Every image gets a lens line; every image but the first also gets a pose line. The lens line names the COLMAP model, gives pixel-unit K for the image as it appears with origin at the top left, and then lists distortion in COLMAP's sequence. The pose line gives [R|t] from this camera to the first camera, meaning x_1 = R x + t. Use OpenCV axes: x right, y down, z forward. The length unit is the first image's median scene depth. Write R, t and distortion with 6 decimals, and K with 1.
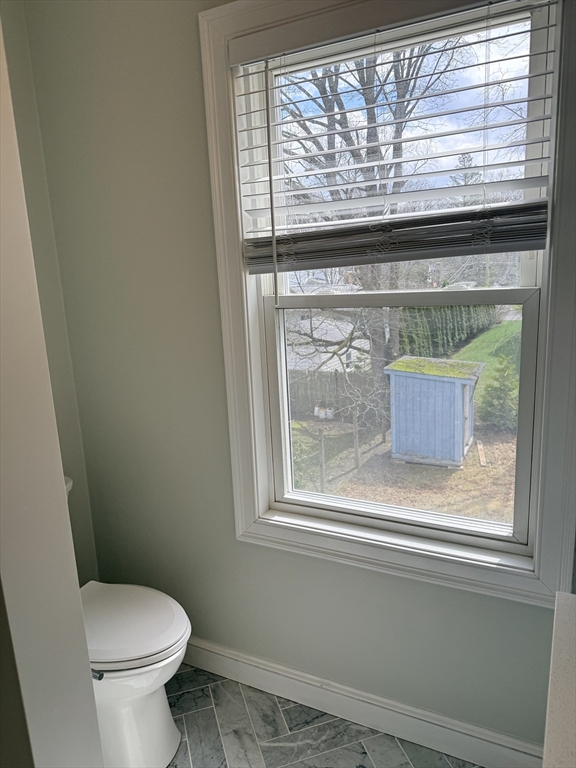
lens RADIAL K [[538.5, 0, 288.3], [0, 538.5, 388.0], [0, 0, 1]] dist [0.075661, -0.086050]
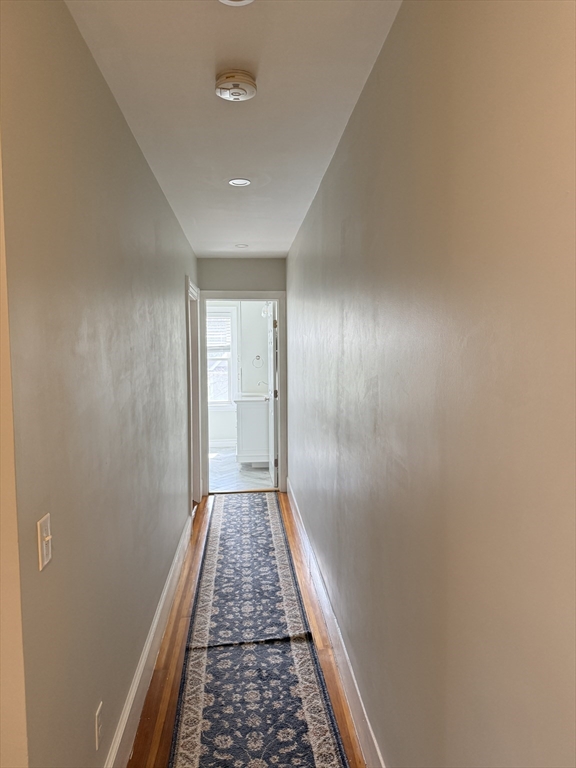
lens RADIAL K [[538.5, 0, 288.3], [0, 538.5, 388.0], [0, 0, 1]] dist [0.075661, -0.086050]
pose [[0.846482, 0.000975, 0.532416, -1.762263], [0.080125, 0.988376, -0.129200, 0.787867], [-0.526353, 0.152025, 0.836565, -3.483072]]
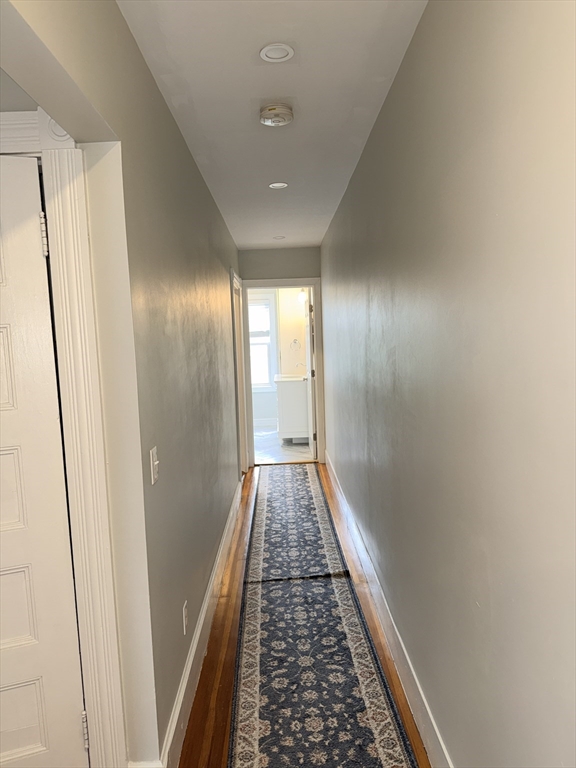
lens RADIAL K [[538.5, 0, 288.3], [0, 538.5, 388.0], [0, 0, 1]] dist [0.075661, -0.086050]
pose [[0.880825, -0.032306, 0.472339, -1.919881], [0.095203, 0.989376, -0.109867, 0.869631], [-0.463772, 0.141742, 0.874543, -3.731814]]
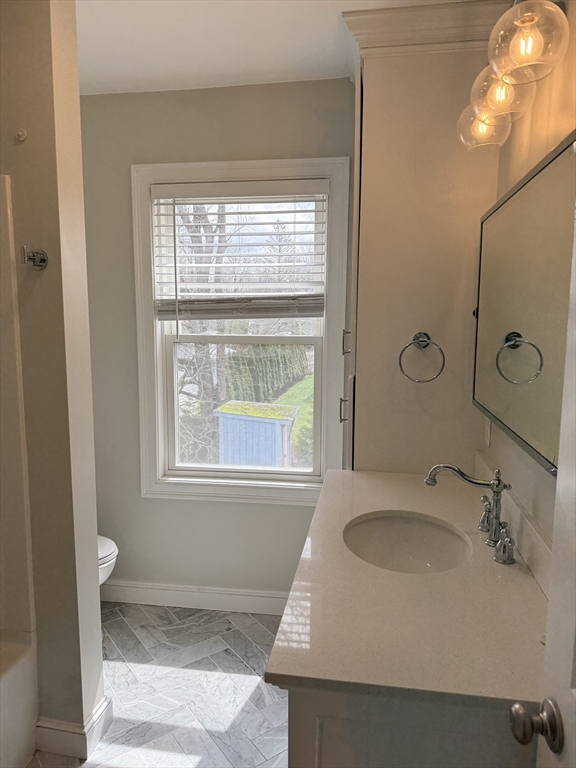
lens RADIAL K [[529.4, 0, 288.0], [0, 529.4, 384.0], [0, 0, 1]] dist [0.076192, -0.079985]
pose [[0.947748, 0.012711, 0.318767, -0.197155], [0.018355, 0.995378, -0.094264, 0.125391], [-0.318492, 0.095189, 0.943134, -0.561626]]
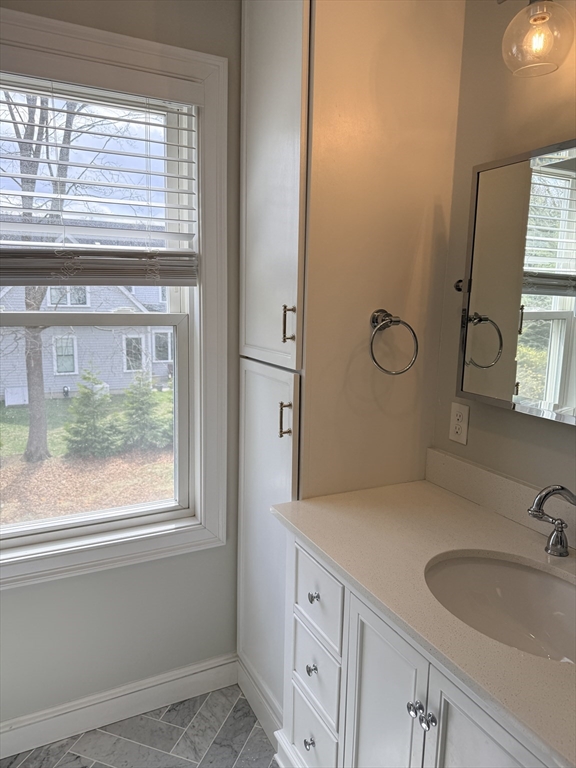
lens RADIAL K [[546.5, 0, 288.0], [0, 546.5, 384.0], [0, 0, 1]] dist [0.078742, -0.129836]
pose [[0.592107, -0.073510, 0.802500, -0.389080], [0.125832, 0.992050, -0.001970, 0.021002], [-0.795975, 0.102146, 0.596649, -0.003473]]
